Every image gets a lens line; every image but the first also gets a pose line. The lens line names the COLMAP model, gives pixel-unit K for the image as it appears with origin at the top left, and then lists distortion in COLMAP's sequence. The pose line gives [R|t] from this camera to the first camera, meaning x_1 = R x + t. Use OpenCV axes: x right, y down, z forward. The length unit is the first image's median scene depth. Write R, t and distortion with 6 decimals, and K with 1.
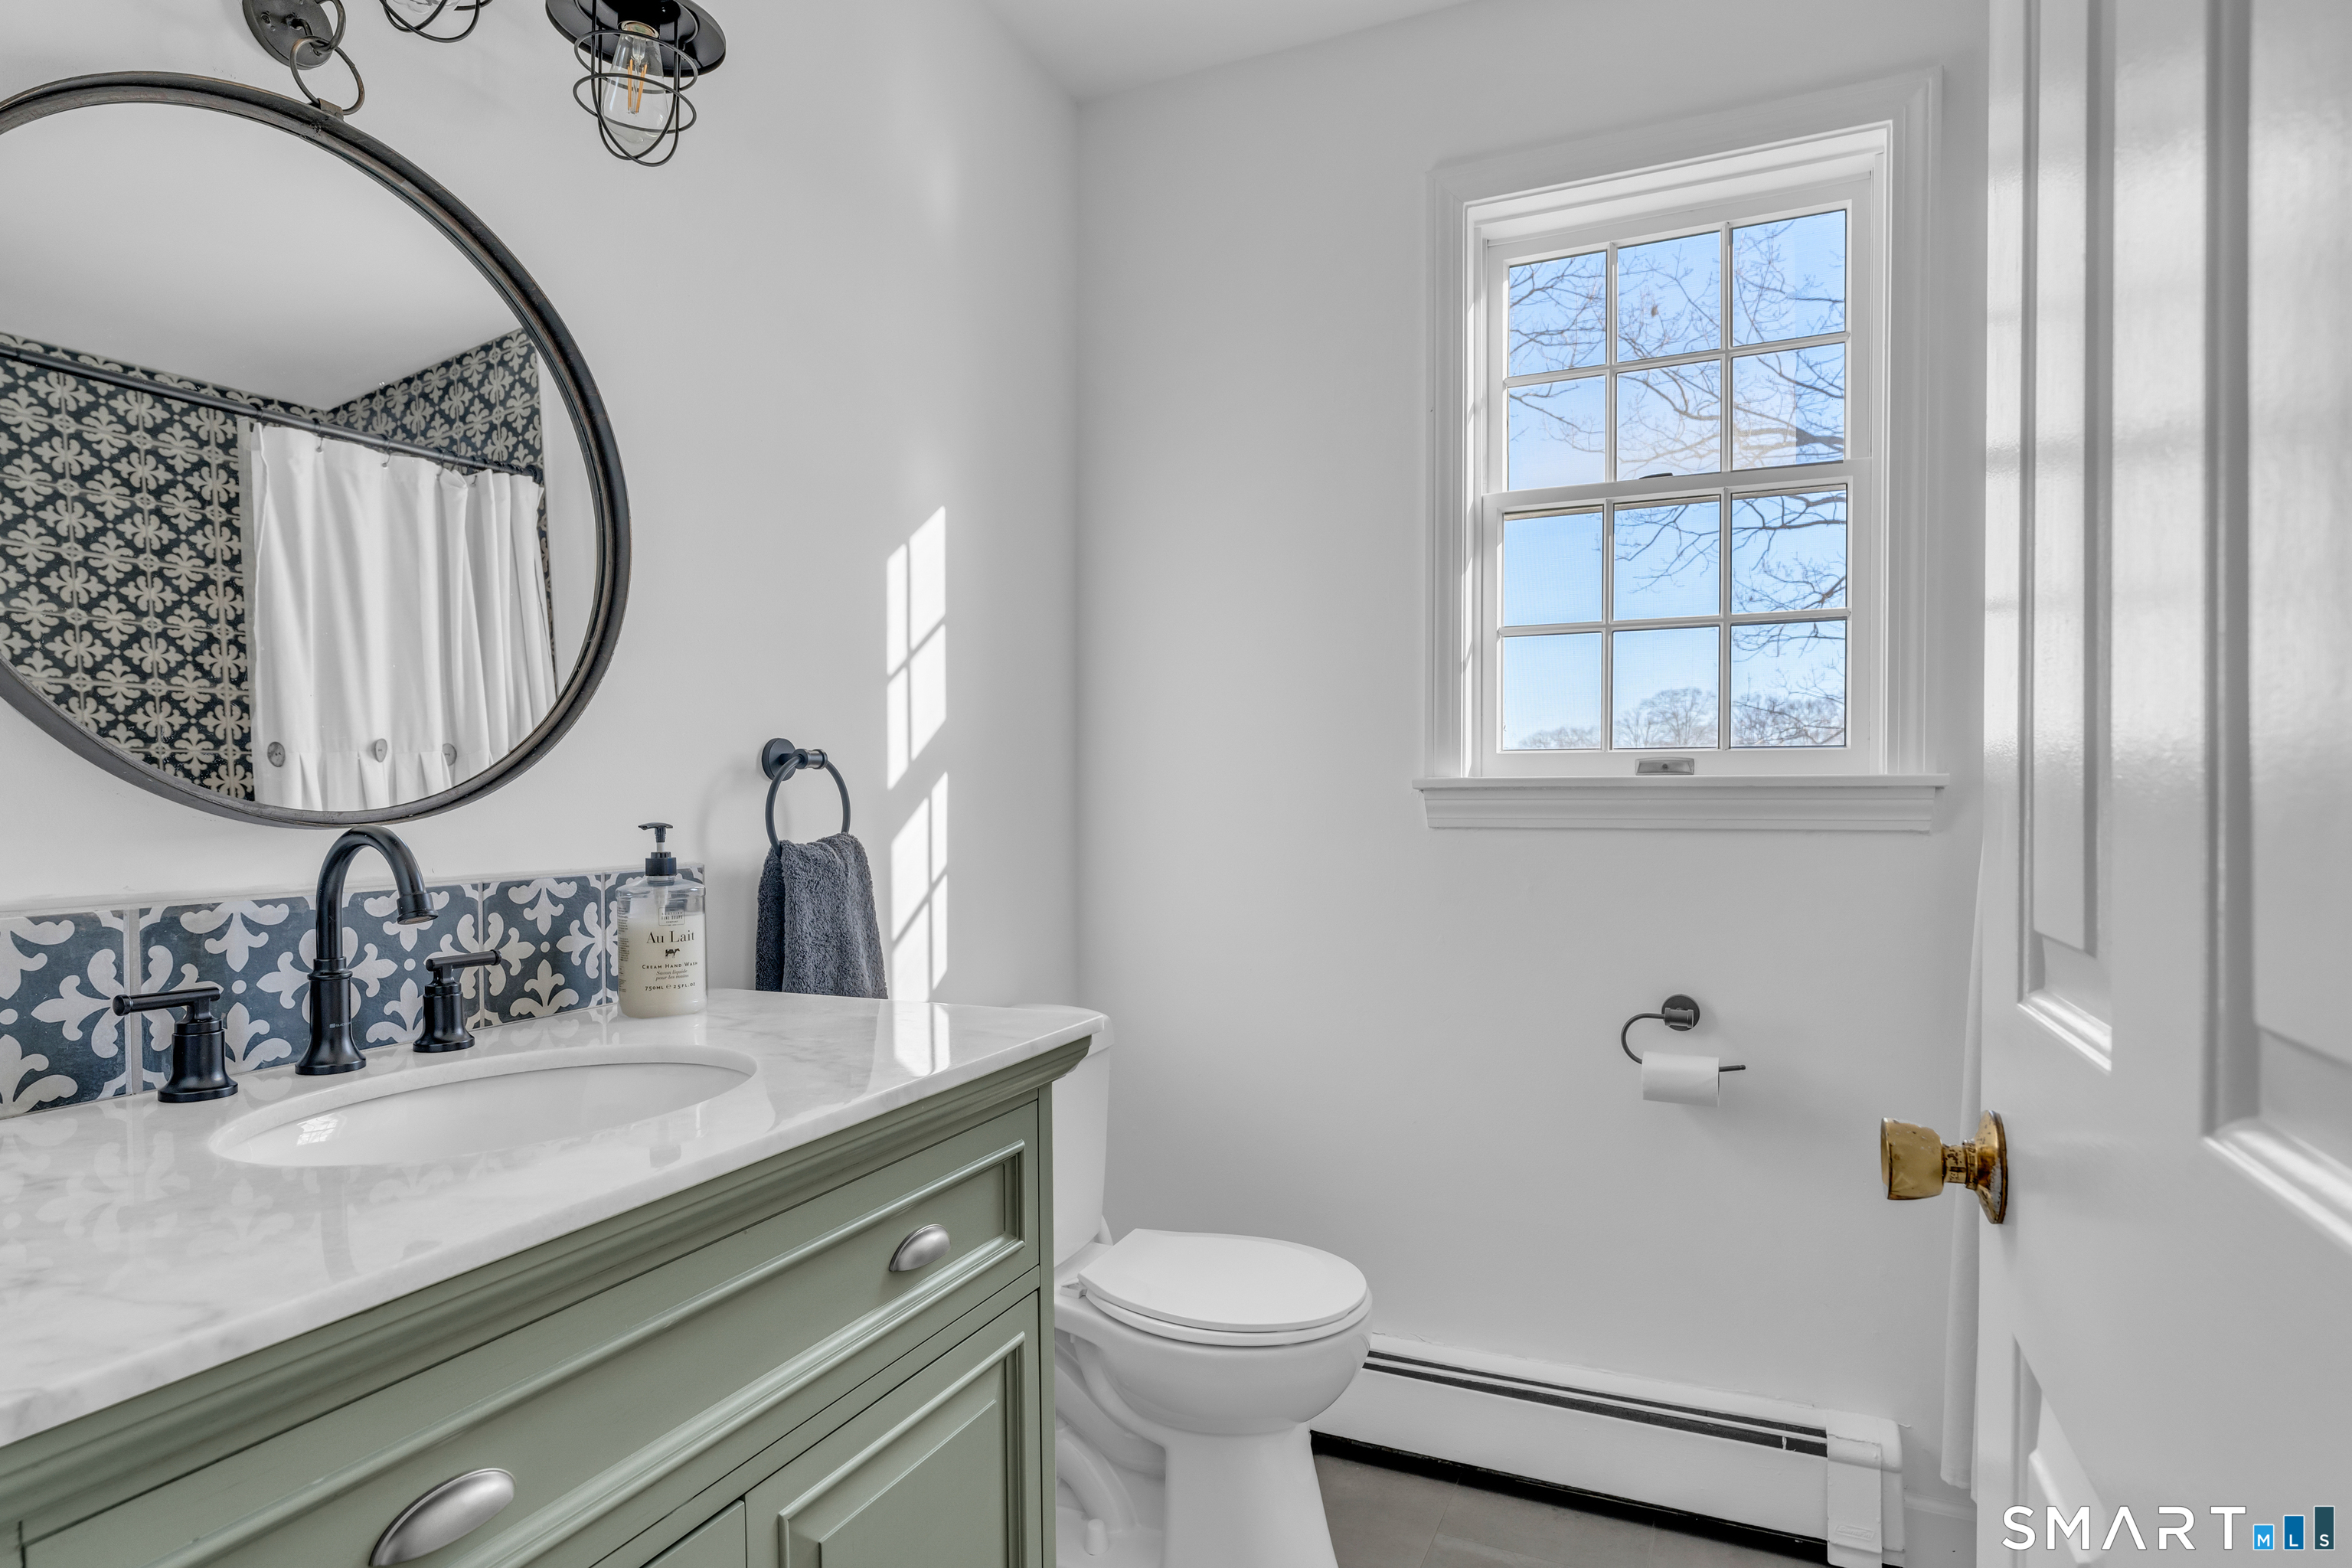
lens RADIAL K [[1250.6, 0, 1167.2], [0, 1250.6, 788.5], [0, 0, 1]] dist [-0.001473, 0.000034]
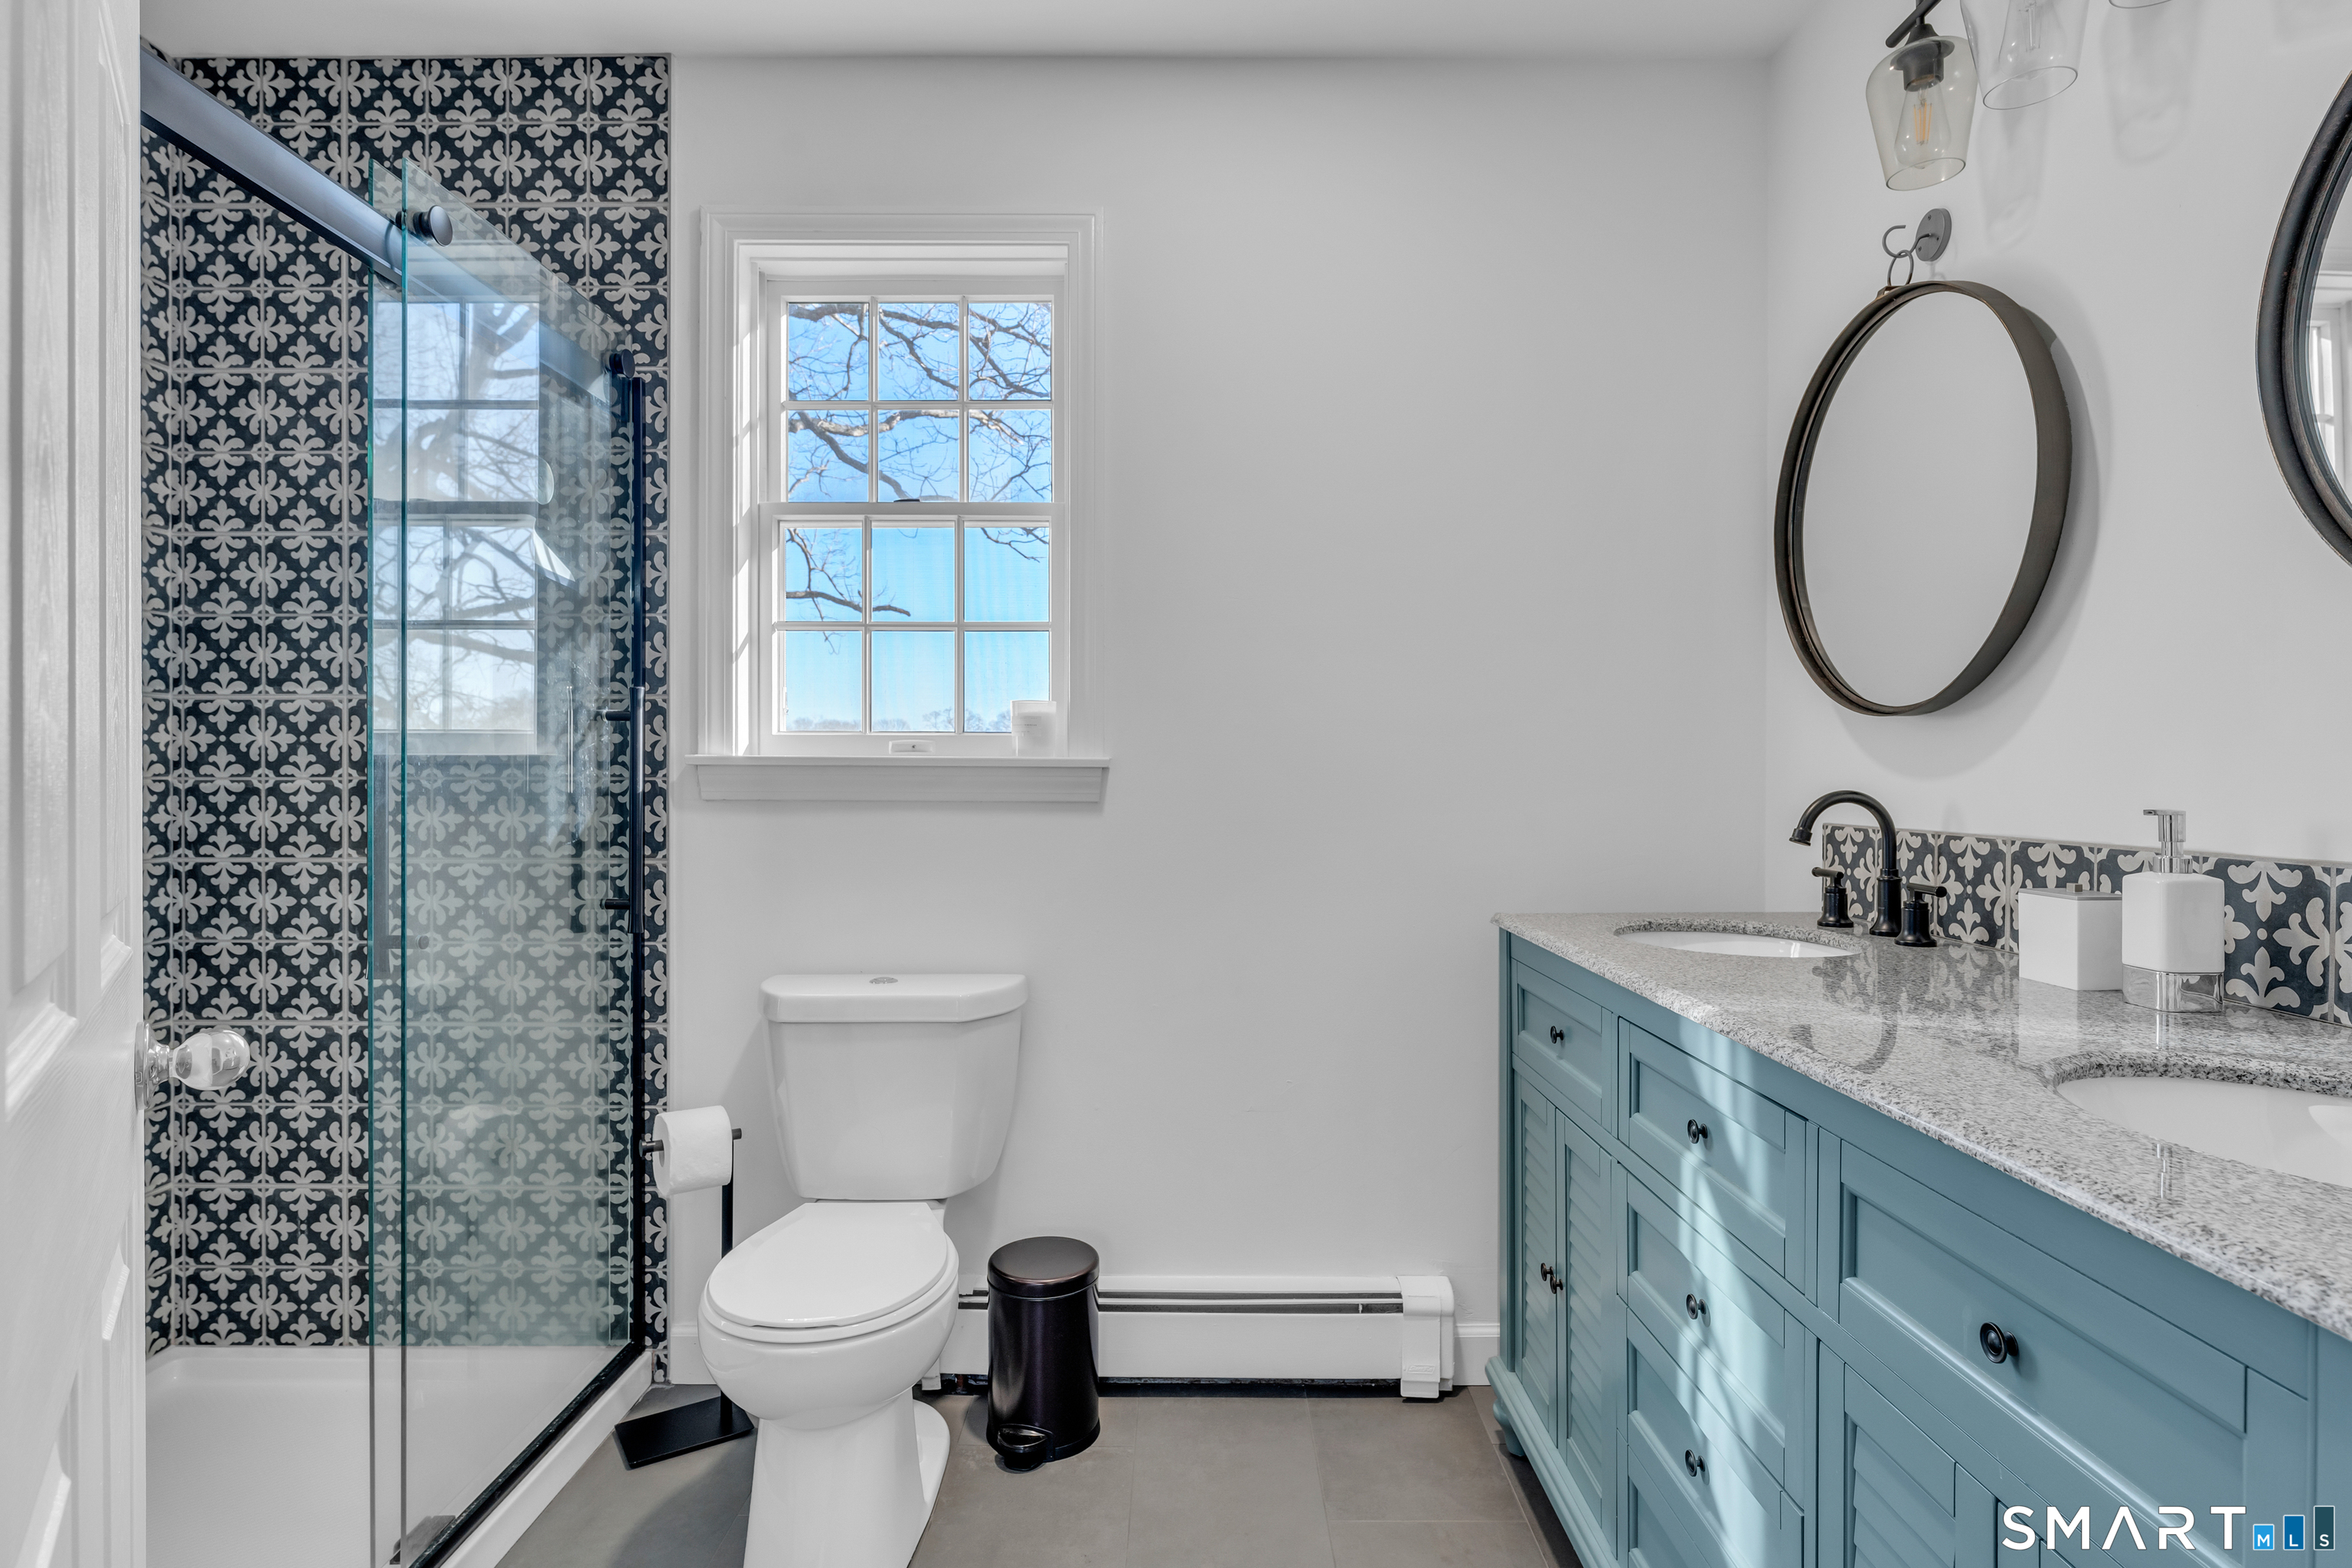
lens RADIAL K [[1250.6, 0, 1167.2], [0, 1250.6, 788.5], [0, 0, 1]] dist [-0.001473, 0.000034]
pose [[-0.922996, -0.000155, -0.384809, 0.772418], [-0.003801, 0.999955, 0.008716, 0.015251], [0.384791, 0.009507, -0.922955, 1.913730]]
